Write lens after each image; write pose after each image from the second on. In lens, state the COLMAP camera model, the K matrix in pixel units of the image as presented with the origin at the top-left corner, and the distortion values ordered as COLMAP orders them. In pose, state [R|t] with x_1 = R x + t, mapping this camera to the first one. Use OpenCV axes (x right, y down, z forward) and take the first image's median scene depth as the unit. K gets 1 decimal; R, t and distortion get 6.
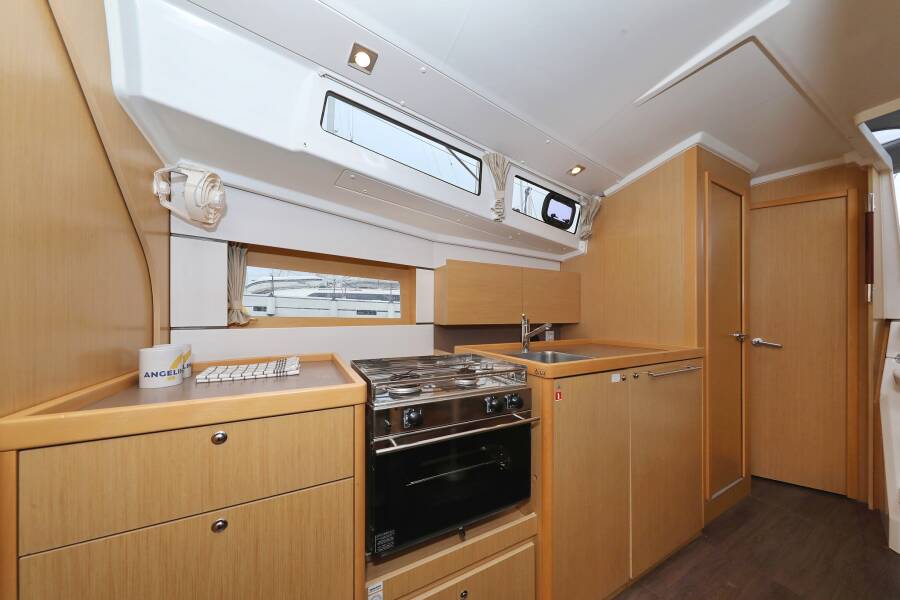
lens RADIAL K [[289.3, 0, 446.9], [0, 289.3, 319.4], [0, 0, 1]] dist [-0.000131, 0.000005]
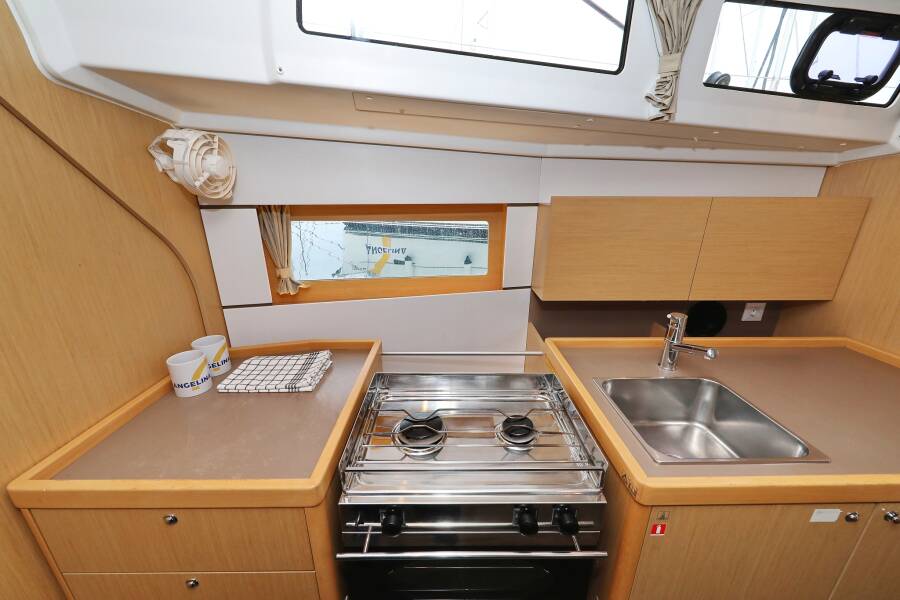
lens RADIAL K [[339.8, 0, 451.0], [0, 339.8, 311.8], [0, 0, 1]] dist [-0.000509, -0.000161]
pose [[0.894131, 0.146834, -0.423047, 0.158381], [-0.000451, 0.945008, 0.327047, -0.229245], [0.447805, -0.292232, 0.845028, 0.251753]]
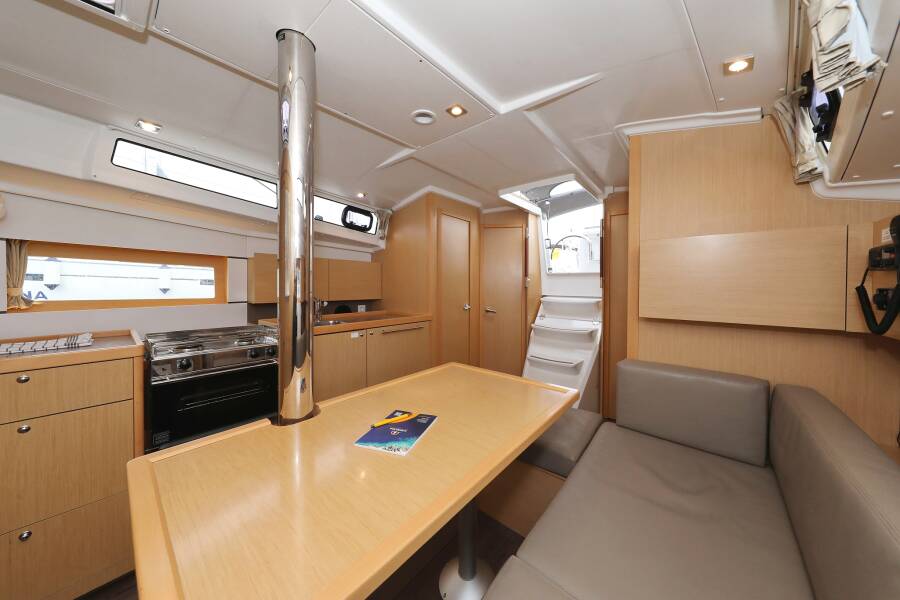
lens RADIAL K [[297.3, 0, 460.1], [0, 297.3, 291.2], [0, 0, 1]] dist [0.000509, 0.000041]
pose [[0.920455, -0.003273, 0.390836, 0.352209], [-0.000432, 0.999956, 0.009392, -0.053196], [-0.390849, -0.008814, 0.920413, -0.630115]]
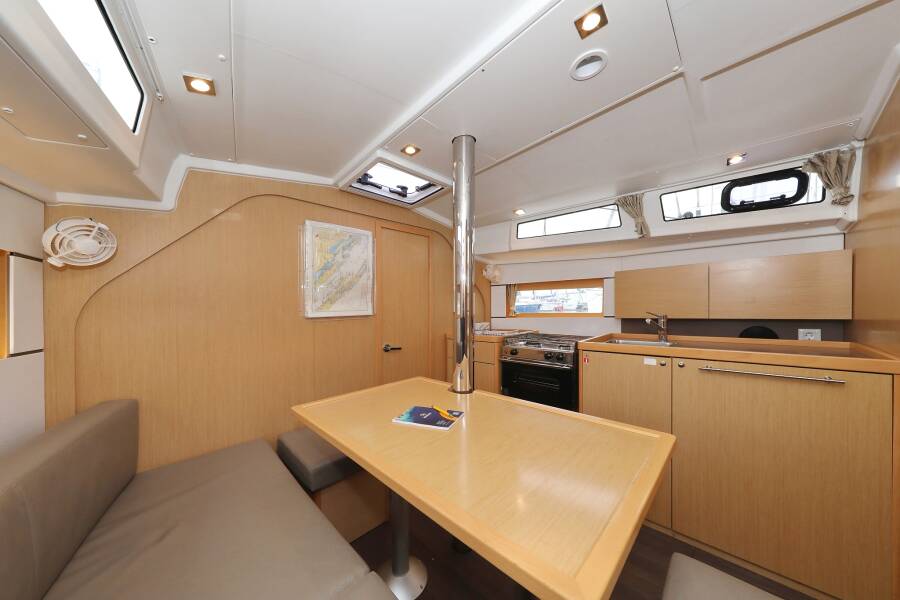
lens RADIAL K [[282.1, 0, 447.5], [0, 282.1, 310.6], [0, 0, 1]] dist [0.000892, 0.000034]
pose [[0.304146, -0.000358, -0.952625, 1.155748], [0.020084, 0.999780, 0.006037, -0.046257], [0.952414, -0.020968, 0.304086, -0.217084]]
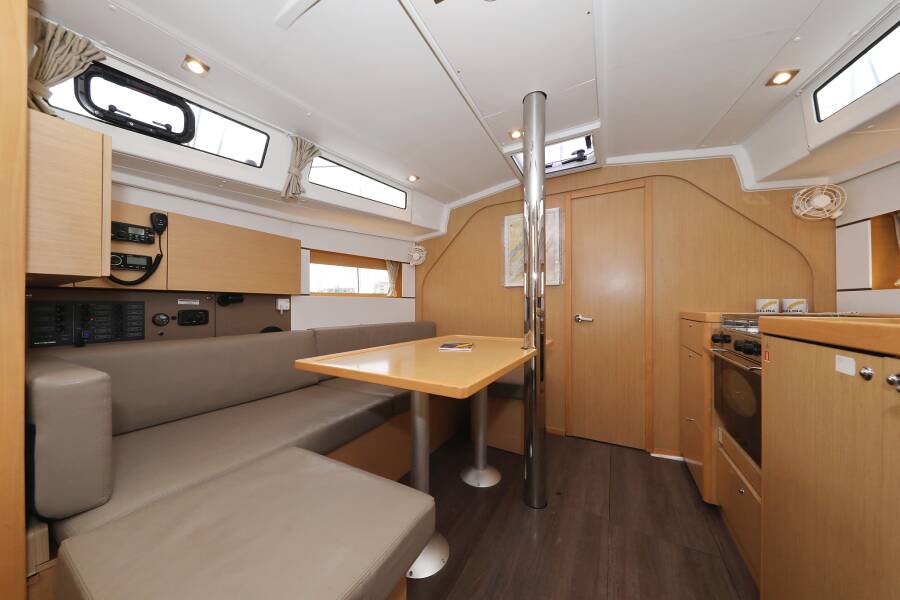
lens RADIAL K [[264.3, 0, 440.2], [0, 264.3, 300.9], [0, 0, 1]] dist [0.001897, 0.000110]
pose [[-0.823959, -0.005278, -0.566625, 1.025684], [-0.005794, 0.999983, -0.000889, 0.067203], [0.566620, 0.002550, -0.823976, 0.666471]]
